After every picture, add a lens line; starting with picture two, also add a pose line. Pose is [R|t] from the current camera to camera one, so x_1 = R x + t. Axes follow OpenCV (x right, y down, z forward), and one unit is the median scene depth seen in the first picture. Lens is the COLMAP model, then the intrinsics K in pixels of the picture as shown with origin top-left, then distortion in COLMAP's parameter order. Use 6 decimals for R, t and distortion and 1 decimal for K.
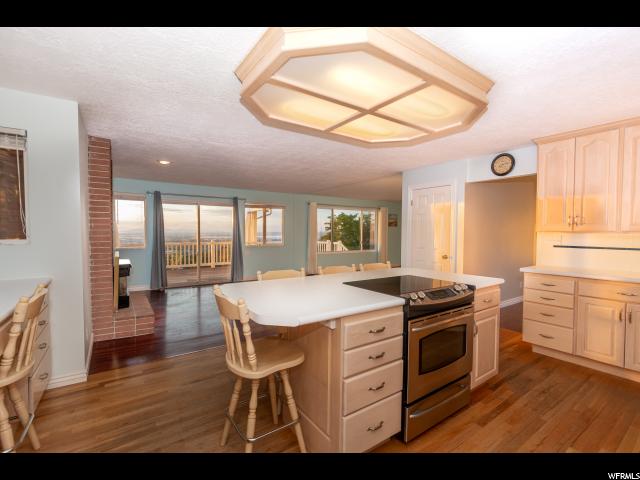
lens RADIAL K [[293.5, 0, 319.5], [0, 293.5, 243.3], [0, 0, 1]] dist [0.002945, -0.000794]
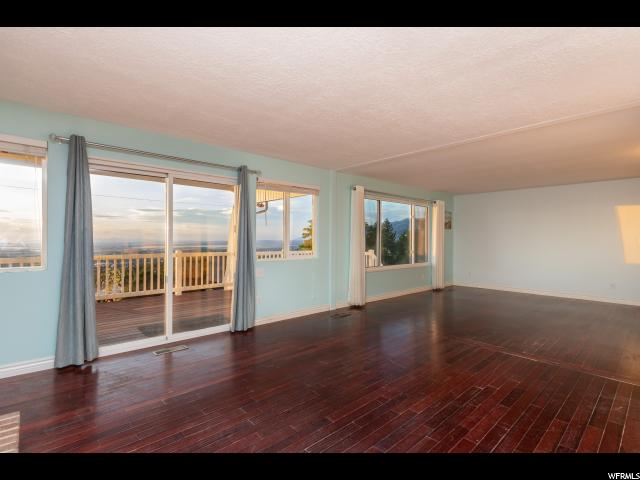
lens RADIAL K [[317.1, 0, 320.3], [0, 317.1, 237.2], [0, 0, 1]] dist [-0.006746, -0.000150]
pose [[0.990585, -0.000835, 0.136894, -0.161671], [0.007562, 0.998788, -0.048627, -0.002917], [-0.136688, 0.049205, 0.989391, 0.307168]]
